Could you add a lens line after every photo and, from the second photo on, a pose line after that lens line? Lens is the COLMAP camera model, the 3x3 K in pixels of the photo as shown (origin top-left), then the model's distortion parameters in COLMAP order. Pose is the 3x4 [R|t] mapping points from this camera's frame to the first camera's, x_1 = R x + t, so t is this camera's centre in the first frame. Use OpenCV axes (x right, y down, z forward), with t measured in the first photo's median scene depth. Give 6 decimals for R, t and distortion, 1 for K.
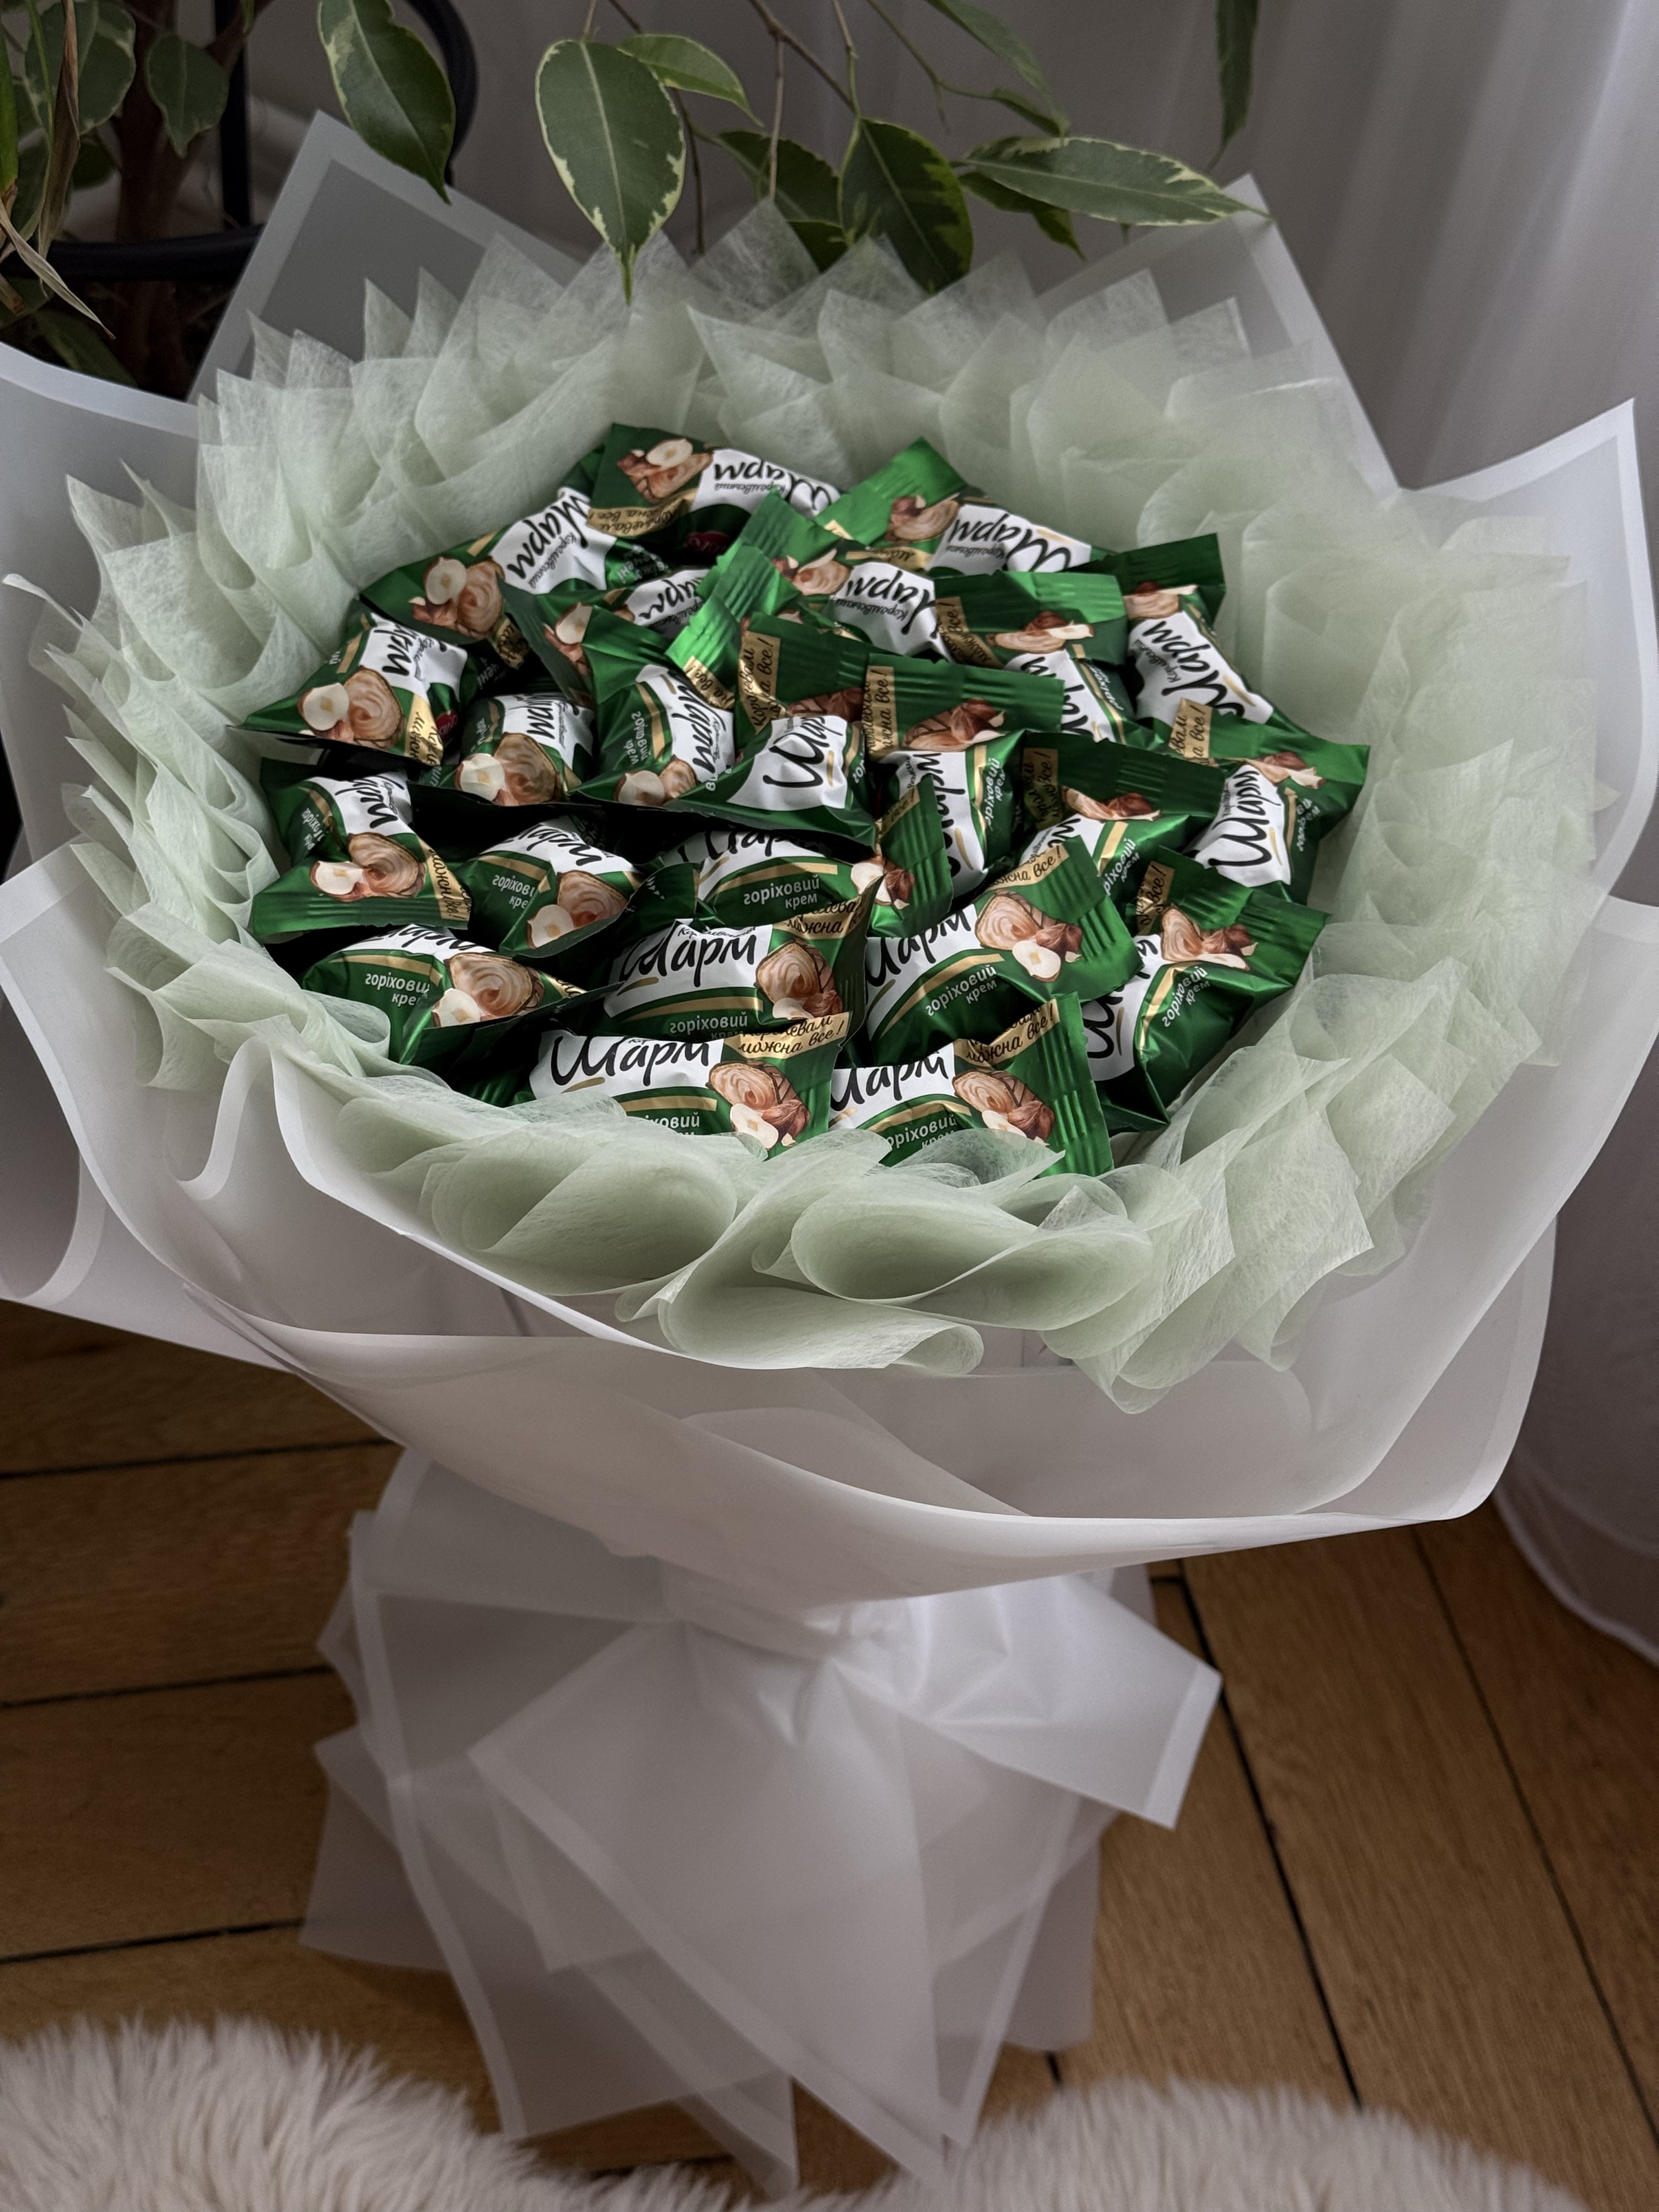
lens RADIAL K [[3071.7, 0, 829.5], [0, 3071.7, 1106.0], [0, 0, 1]] dist [0.168267, 0.021664]
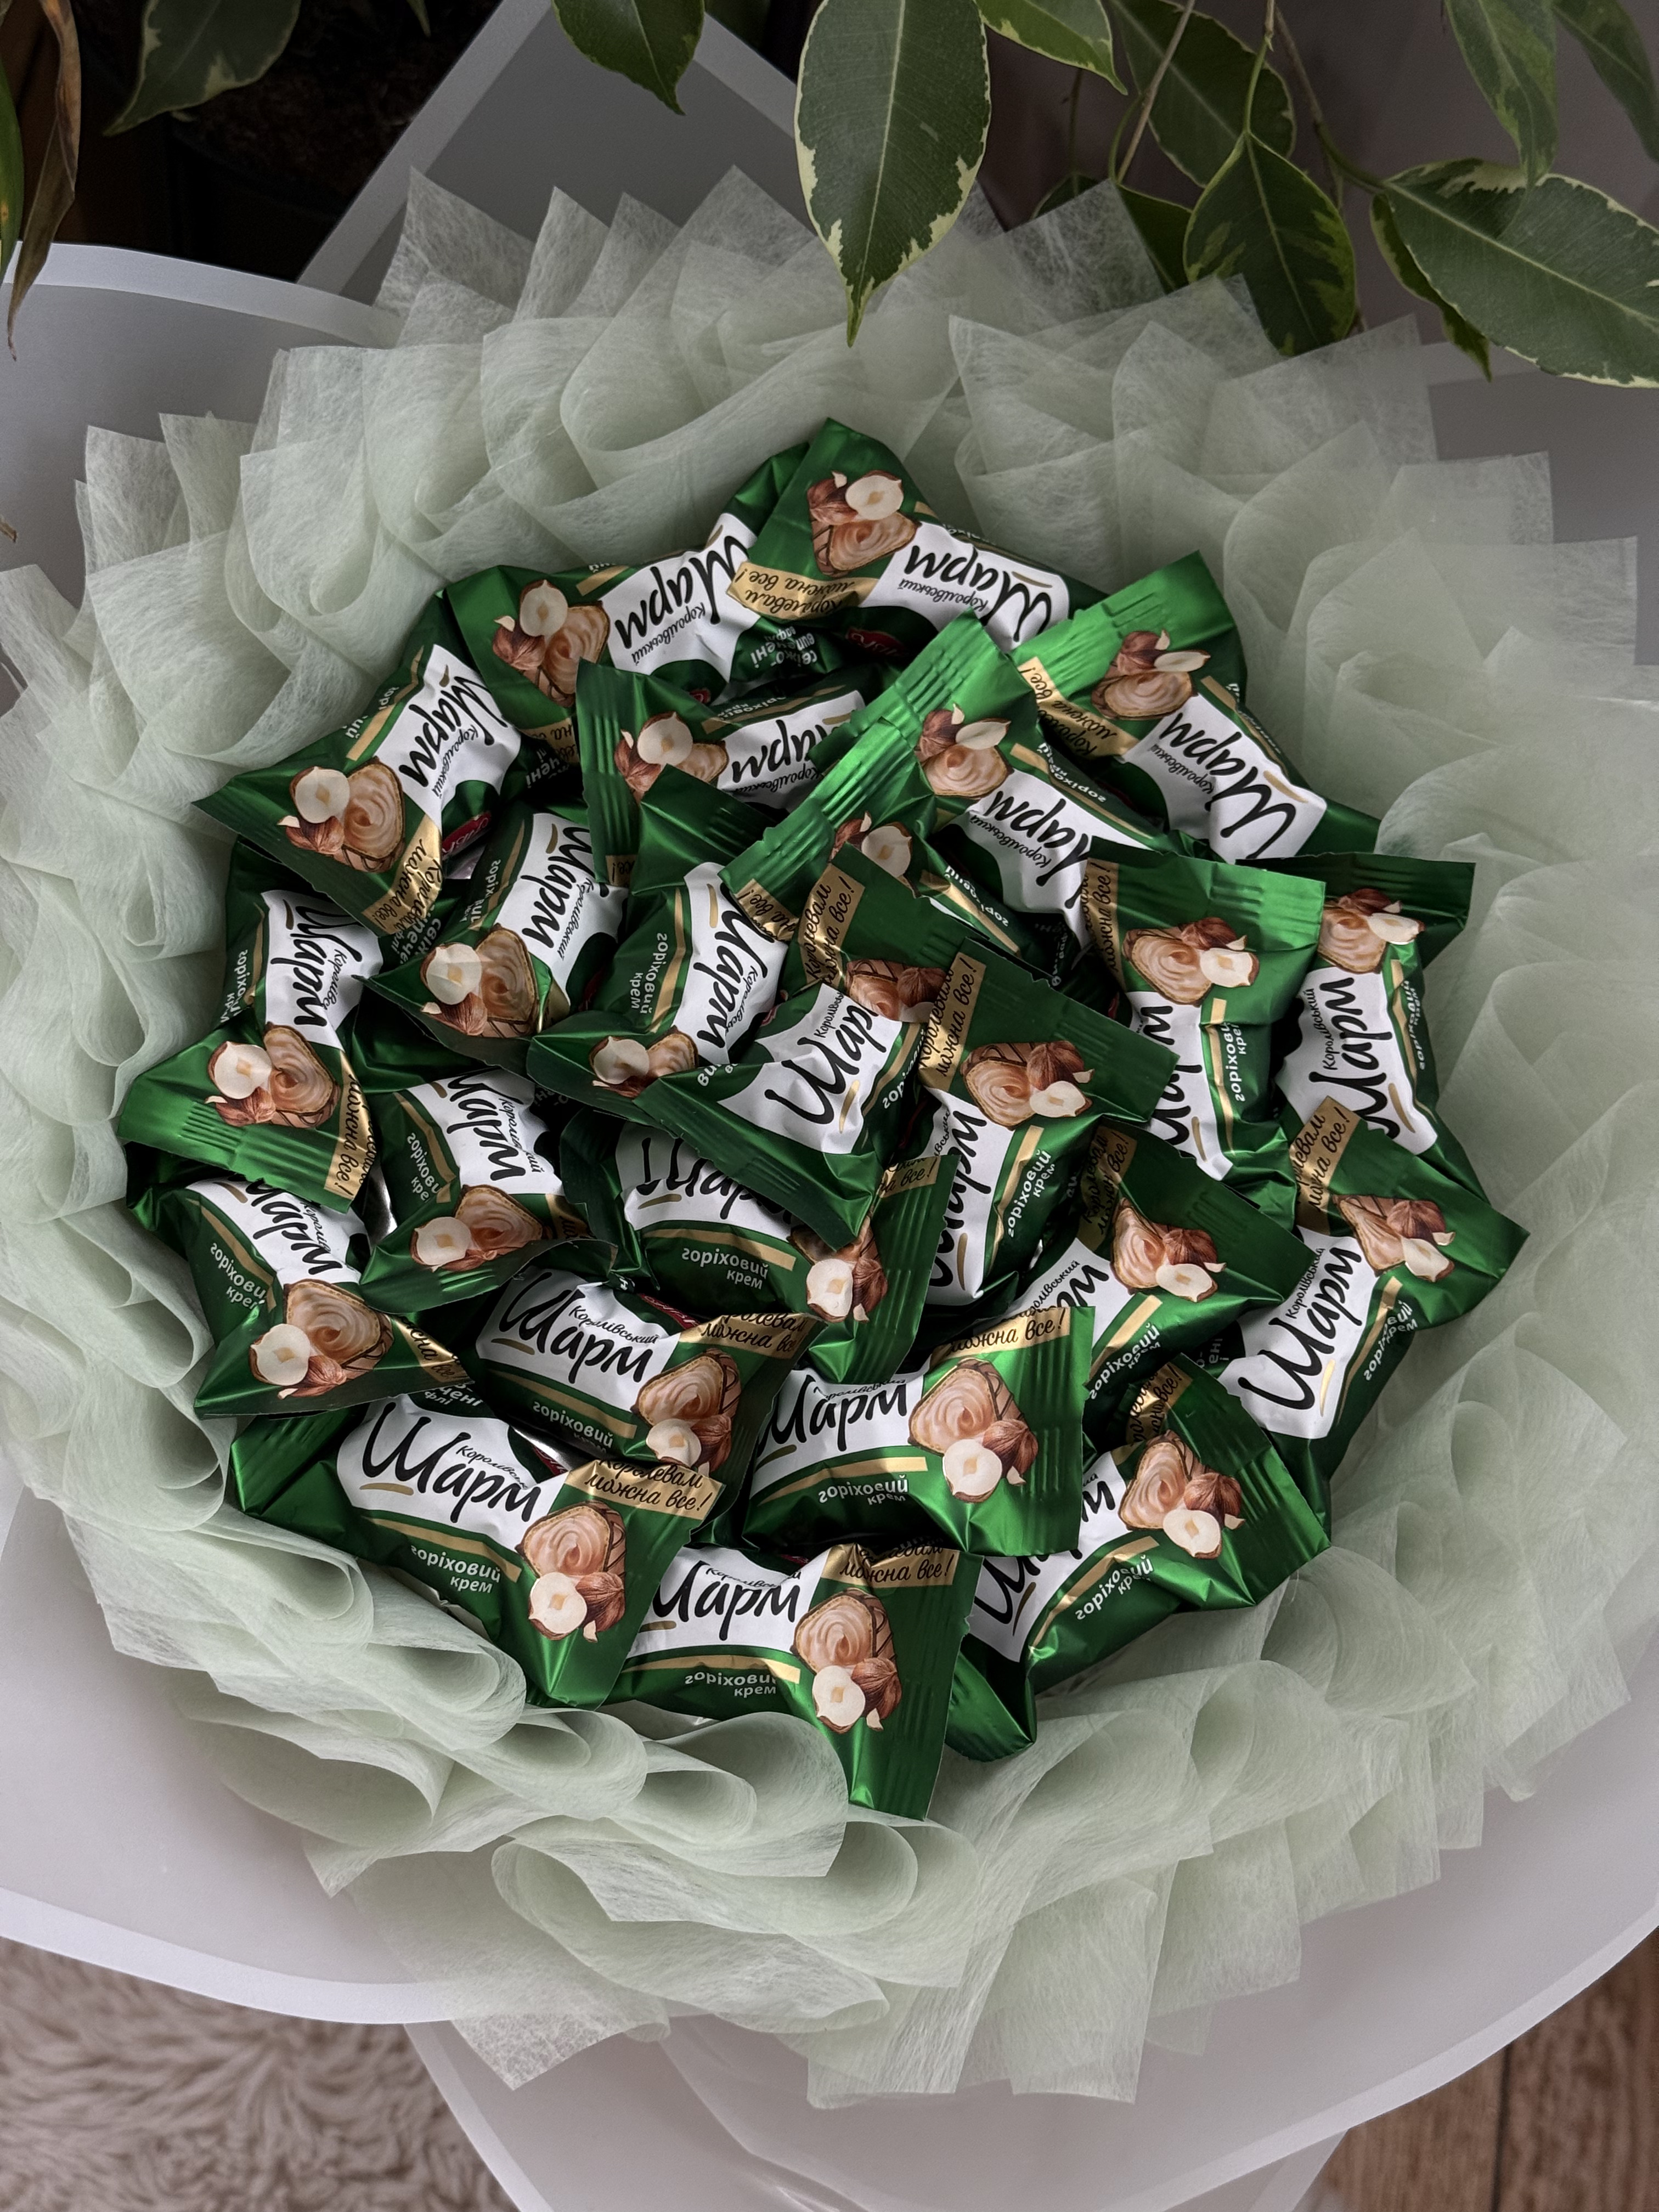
lens RADIAL K [[3071.7, 0, 829.5], [0, 3071.7, 1106.0], [0, 0, 1]] dist [0.168267, 0.021664]
pose [[0.936209, 0.335594, -0.104351, 0.077327], [-0.269755, 0.876511, 0.398698, -0.413218], [0.225265, -0.345115, 0.911126, 0.239780]]
